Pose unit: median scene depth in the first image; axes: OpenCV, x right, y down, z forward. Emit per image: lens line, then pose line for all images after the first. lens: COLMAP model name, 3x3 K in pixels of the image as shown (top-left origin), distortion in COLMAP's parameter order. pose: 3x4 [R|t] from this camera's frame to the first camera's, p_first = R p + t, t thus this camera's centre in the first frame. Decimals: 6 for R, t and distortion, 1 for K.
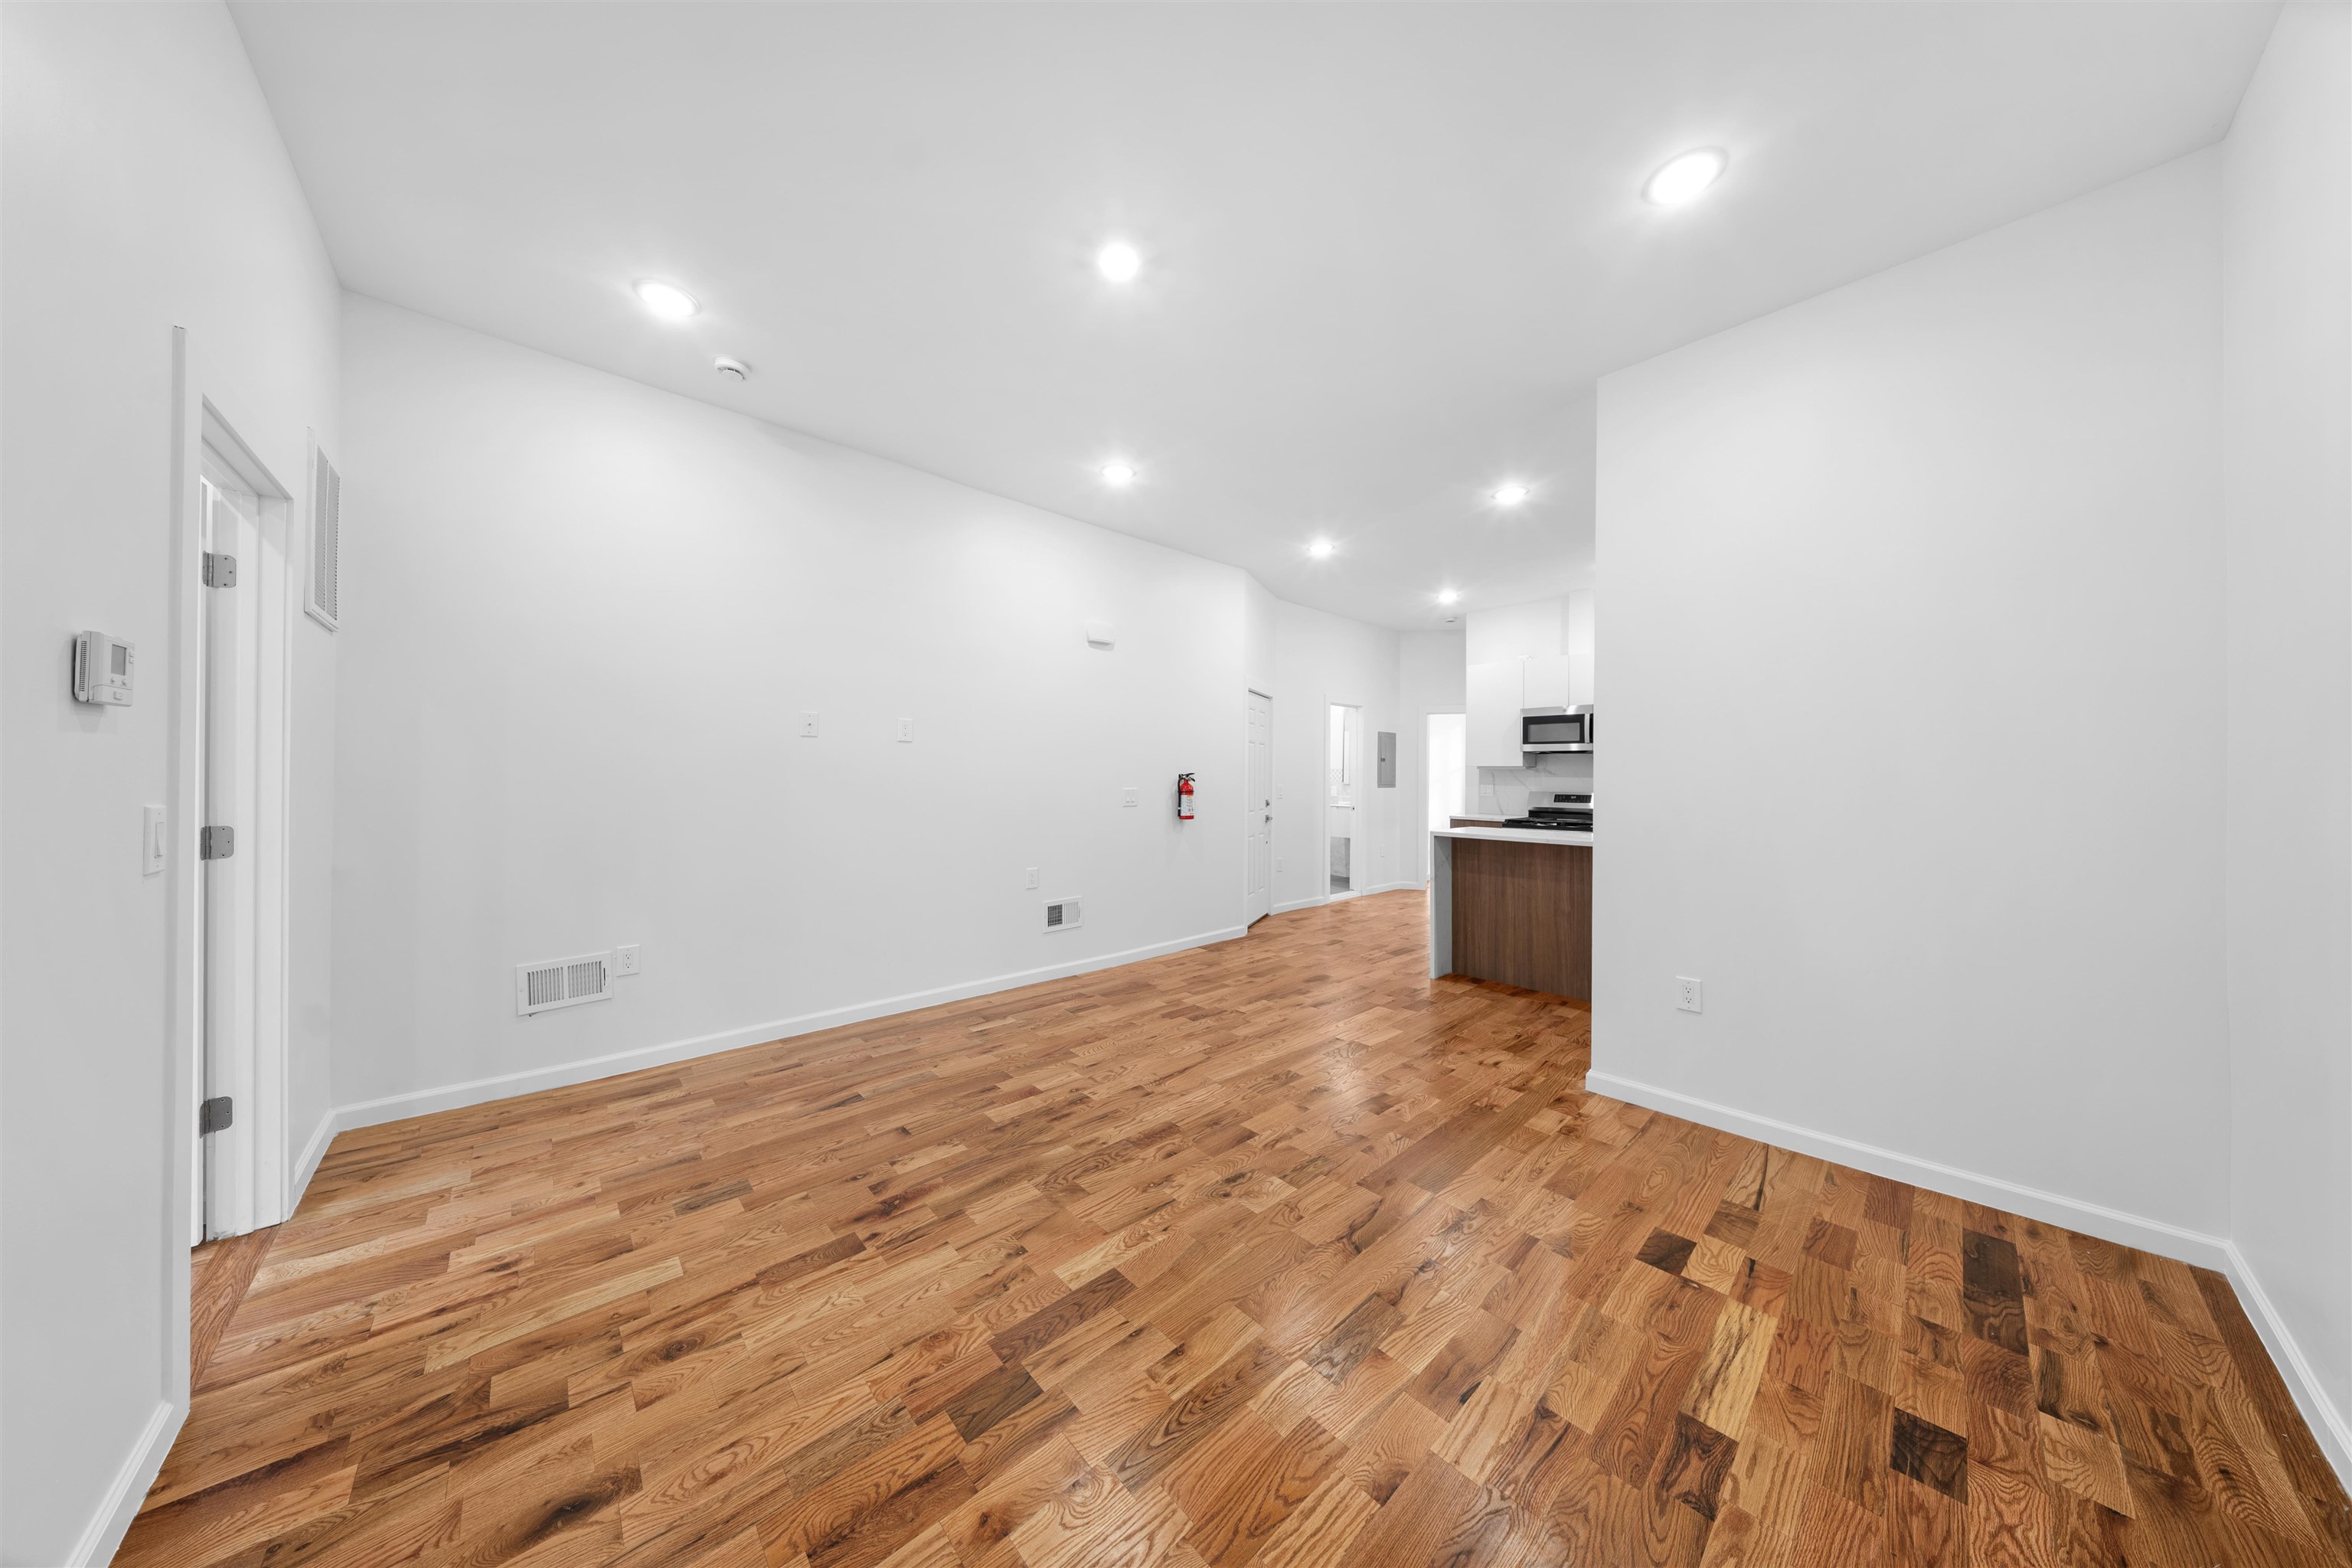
lens RADIAL K [[699.0, 0, 1163.3], [0, 699.0, 770.5], [0, 0, 1]] dist [0.000726, -0.001800]
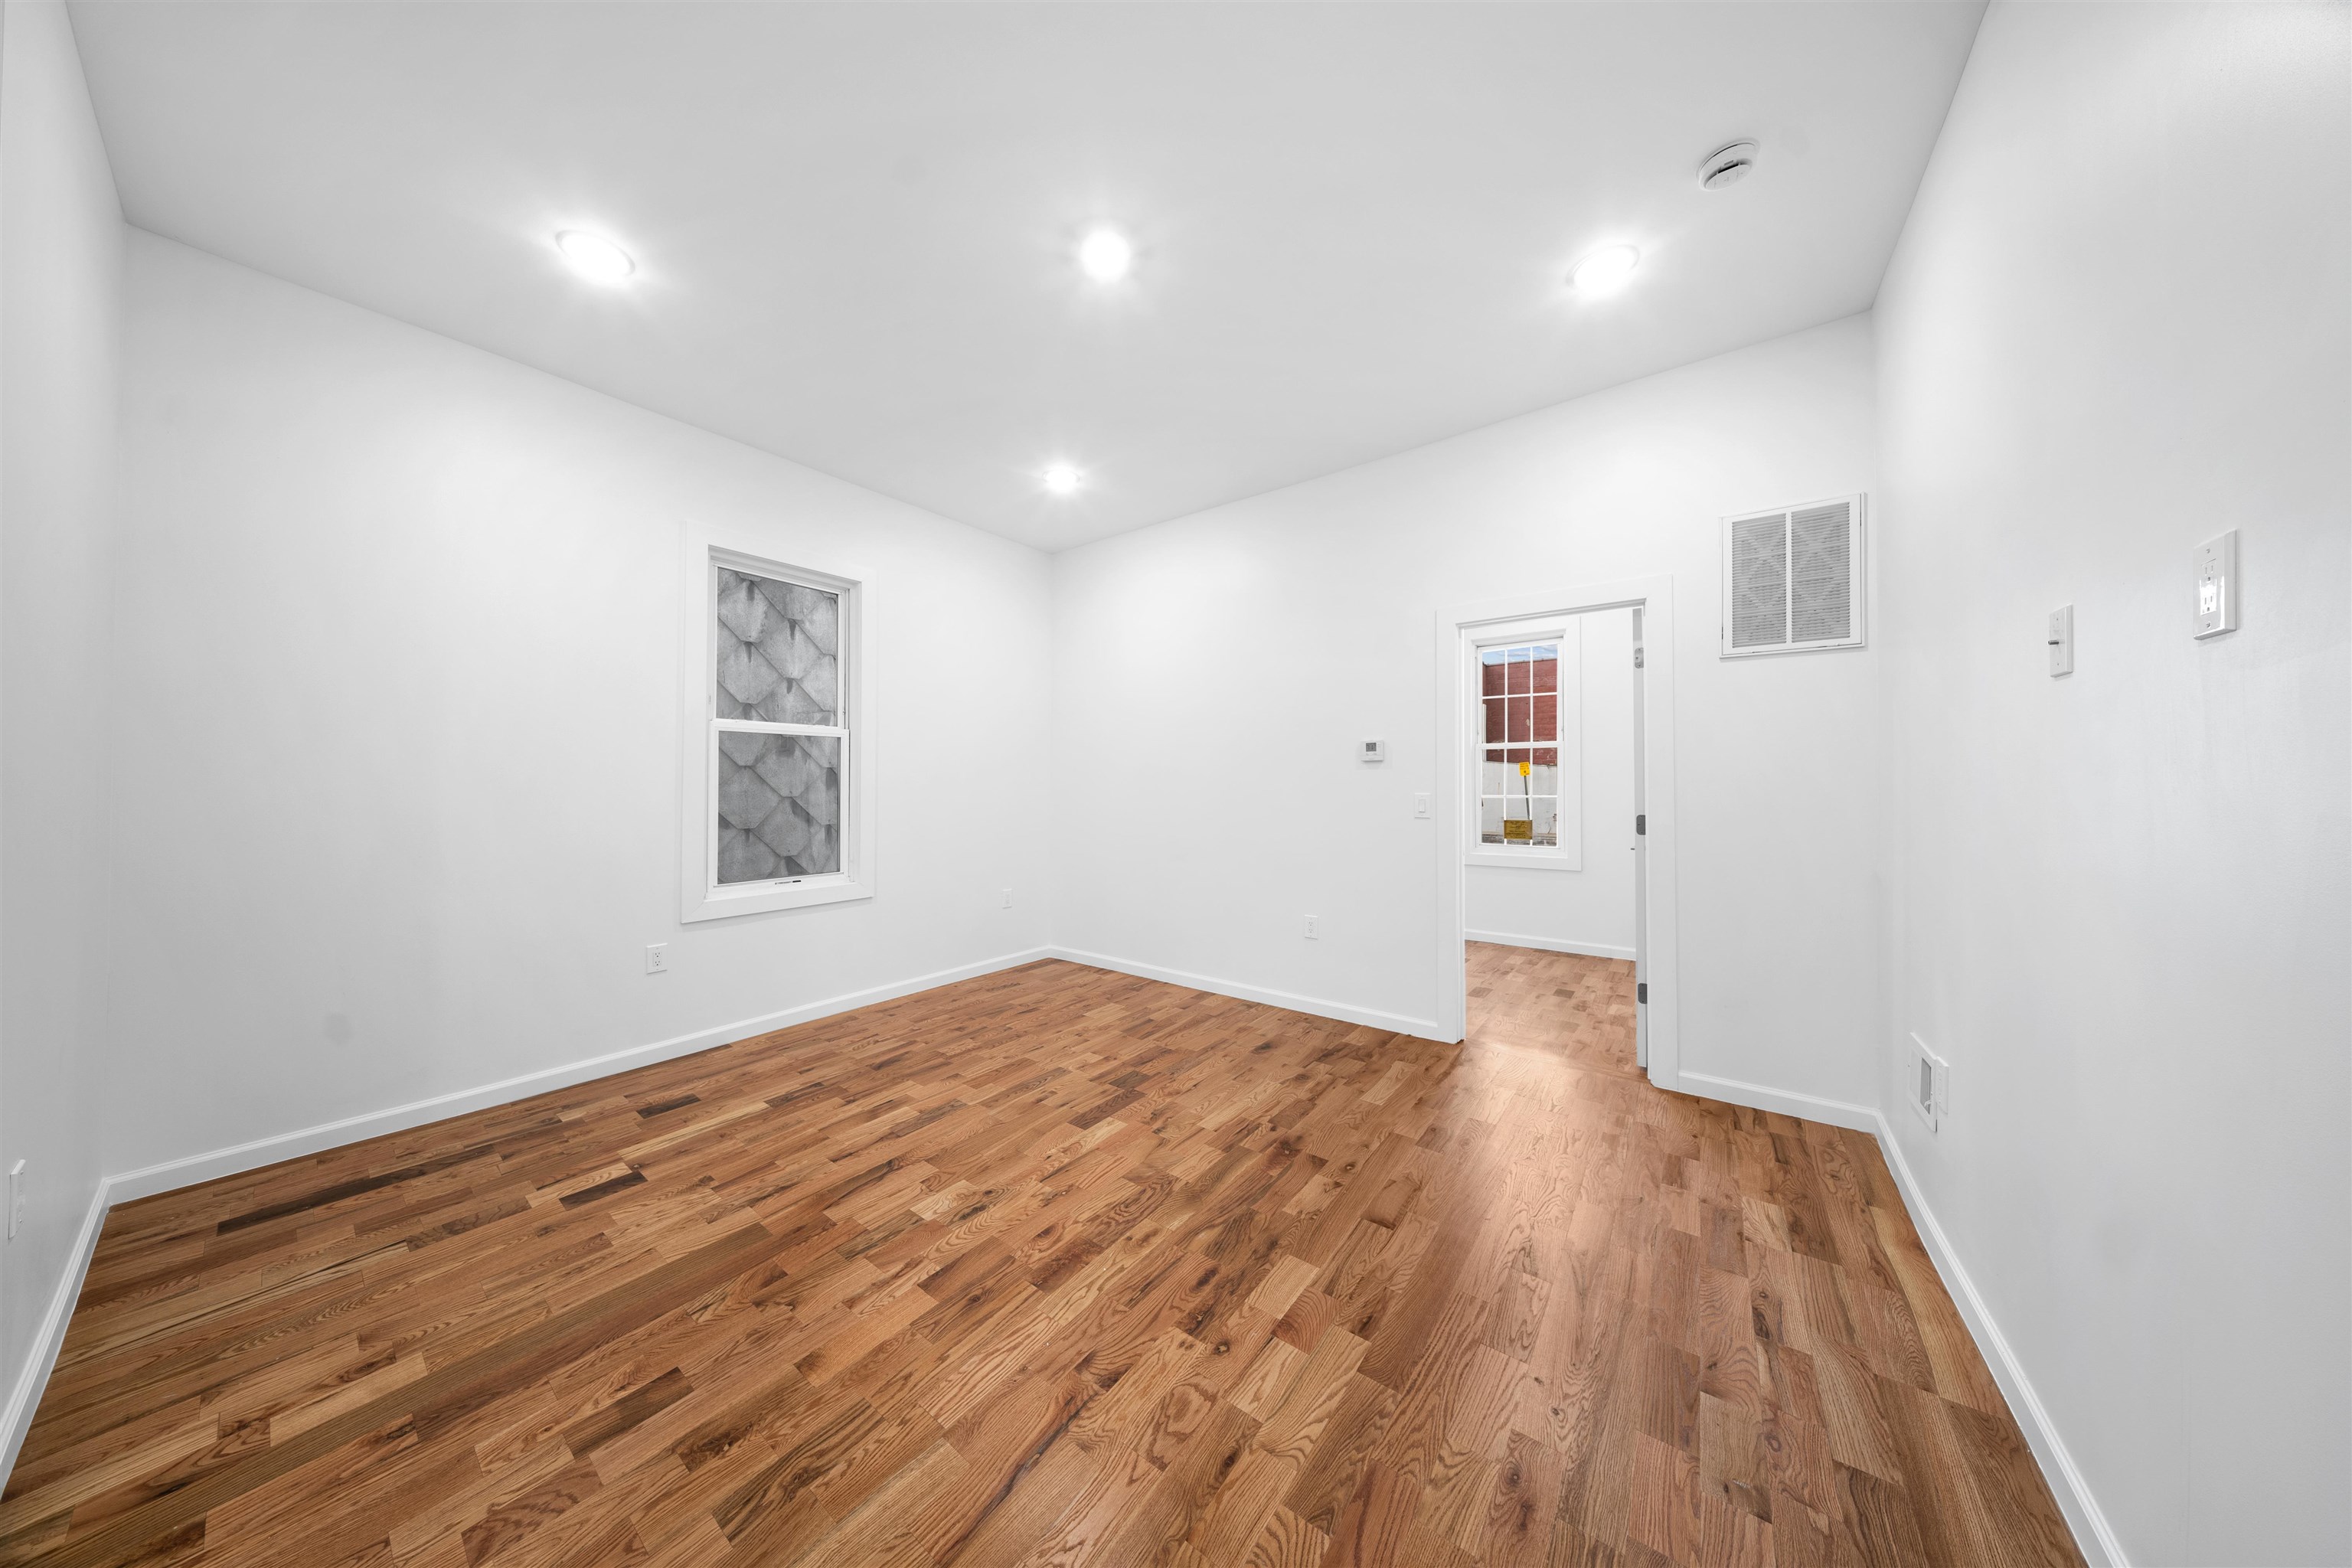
lens RADIAL K [[685.6, 0, 1176.0], [0, 685.6, 784.0], [0, 0, 1]] dist [0.000025, -0.001606]
pose [[-0.979888, -0.008052, -0.199384, 0.022663], [-0.006639, 0.999948, -0.007750, 0.018082], [0.199436, -0.006270, -0.979891, 1.728632]]
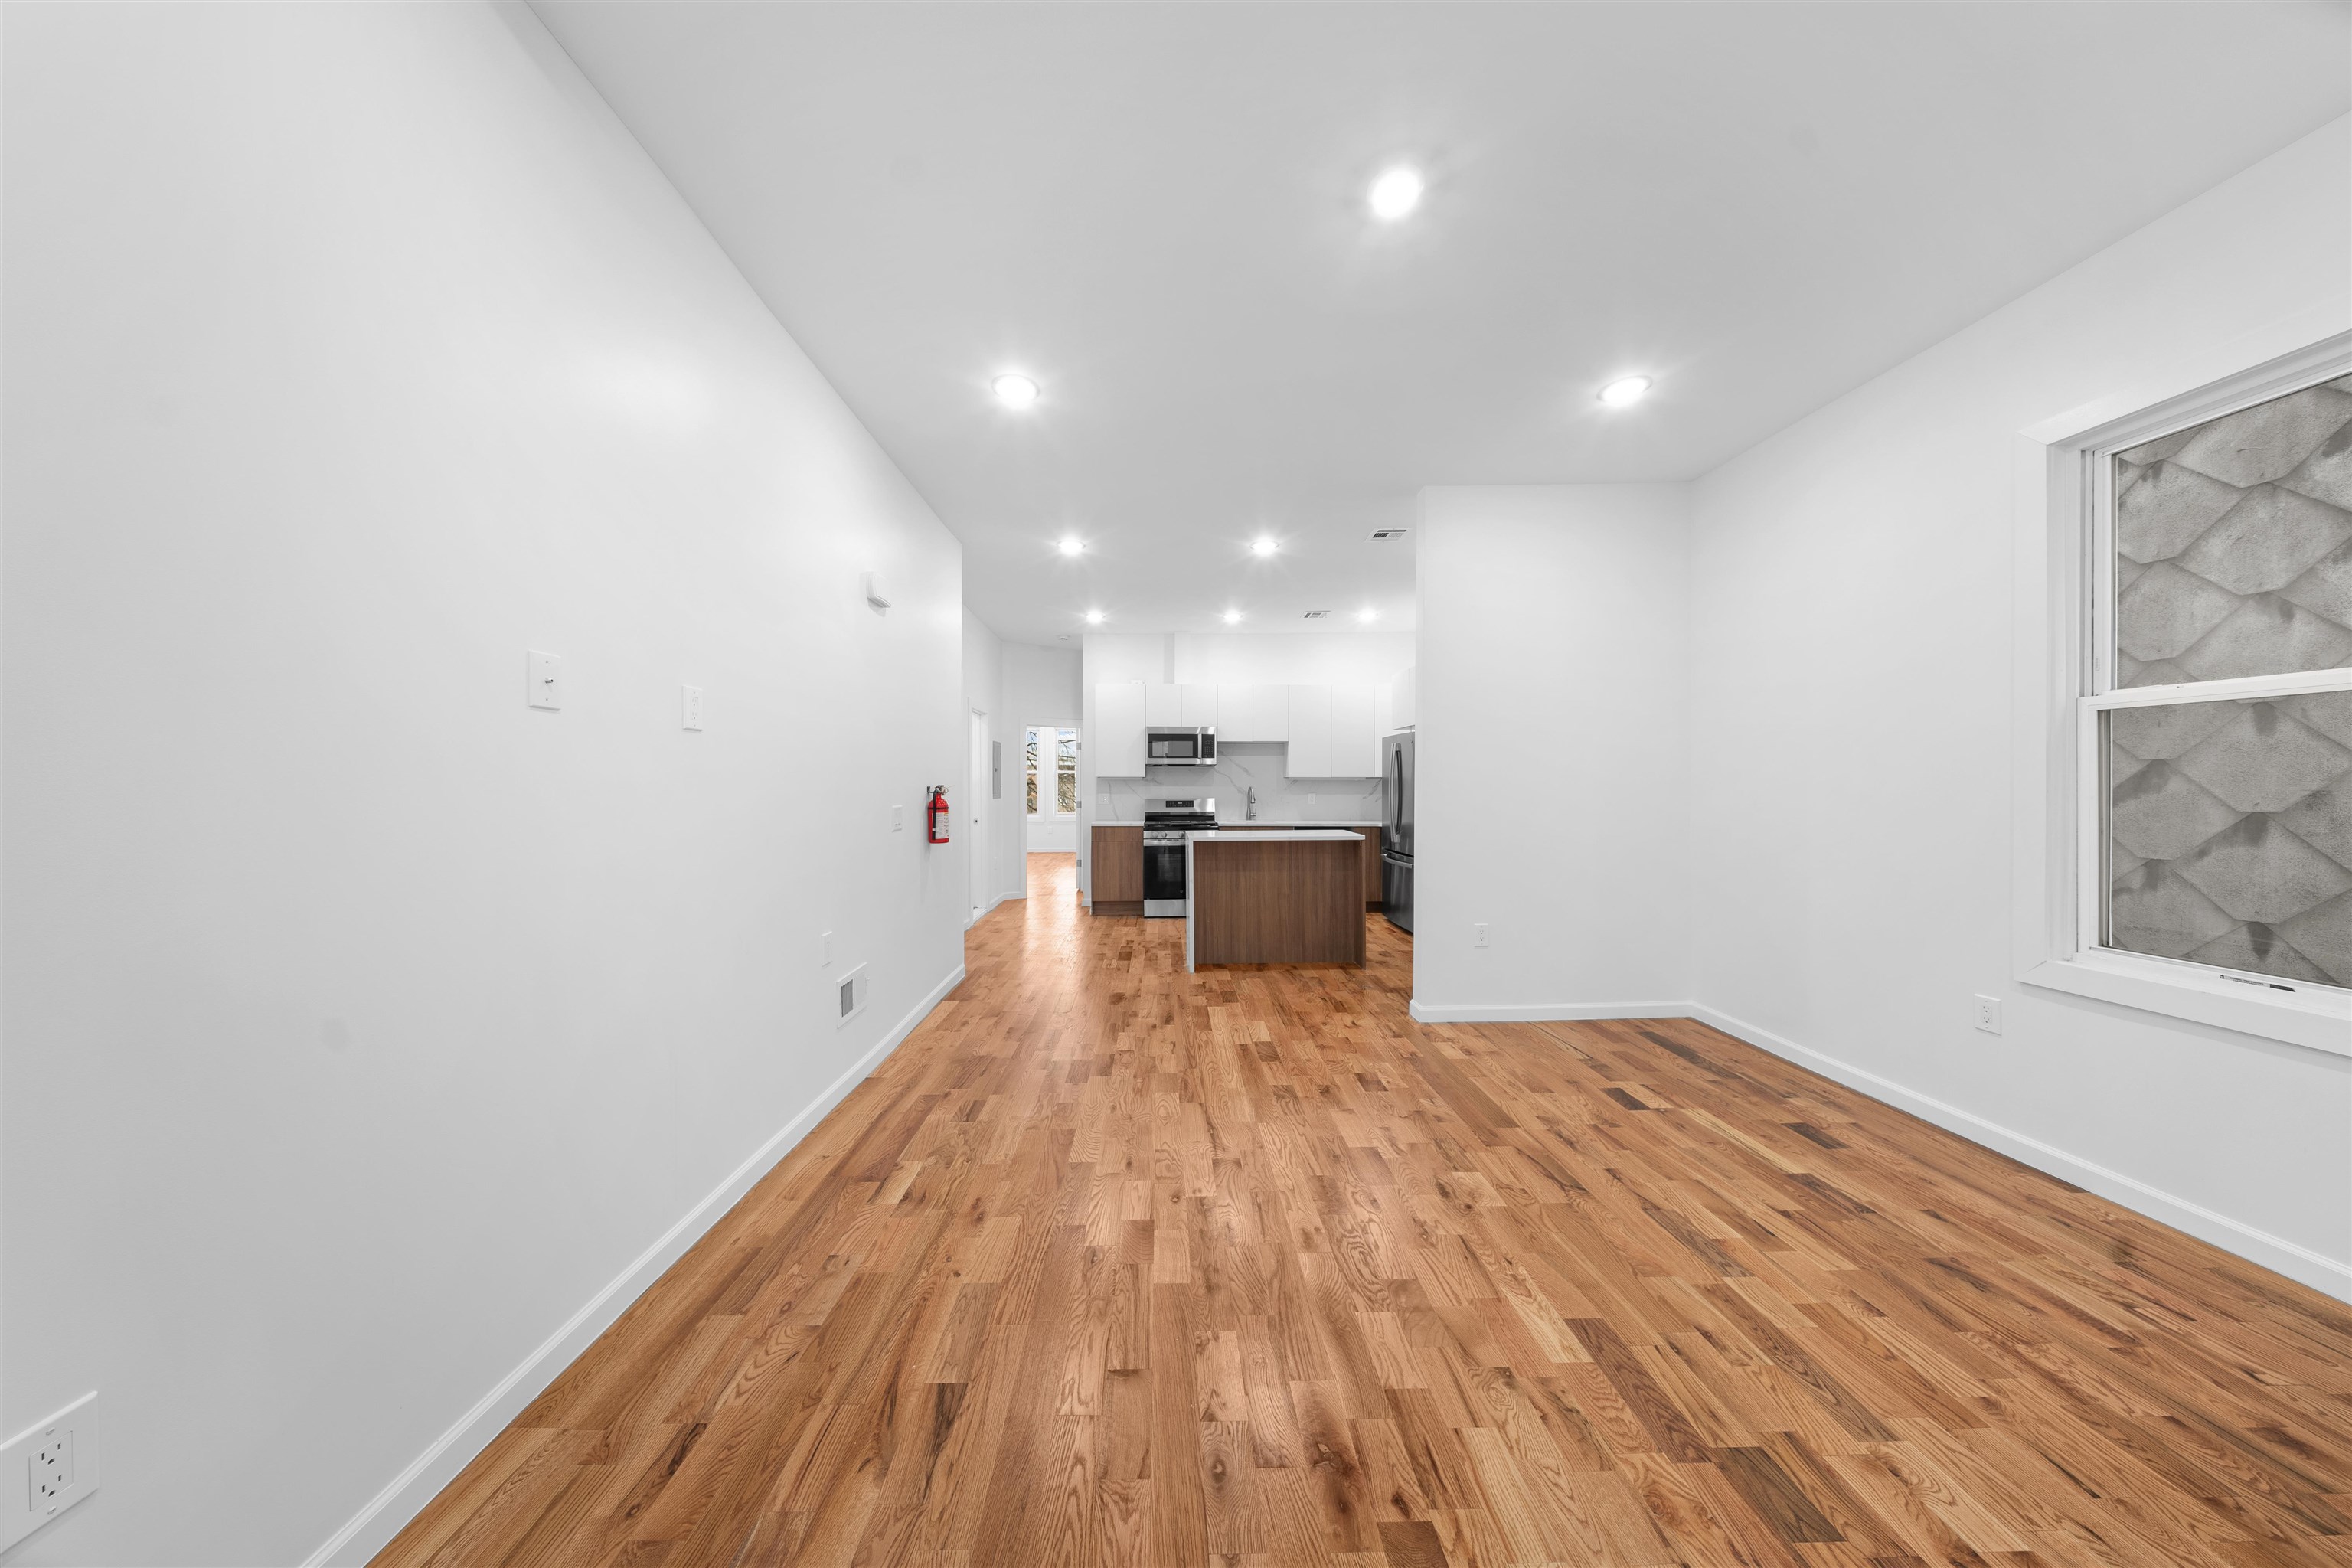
lens RADIAL K [[696.3, 0, 1165.2], [0, 696.3, 785.0], [0, 0, 1]] dist [0.000539, -0.001683]
pose [[0.658254, -0.008522, 0.752747, -0.802529], [0.002199, 0.999953, 0.009397, -0.006794], [-0.752792, -0.004530, 0.658243, 0.572298]]
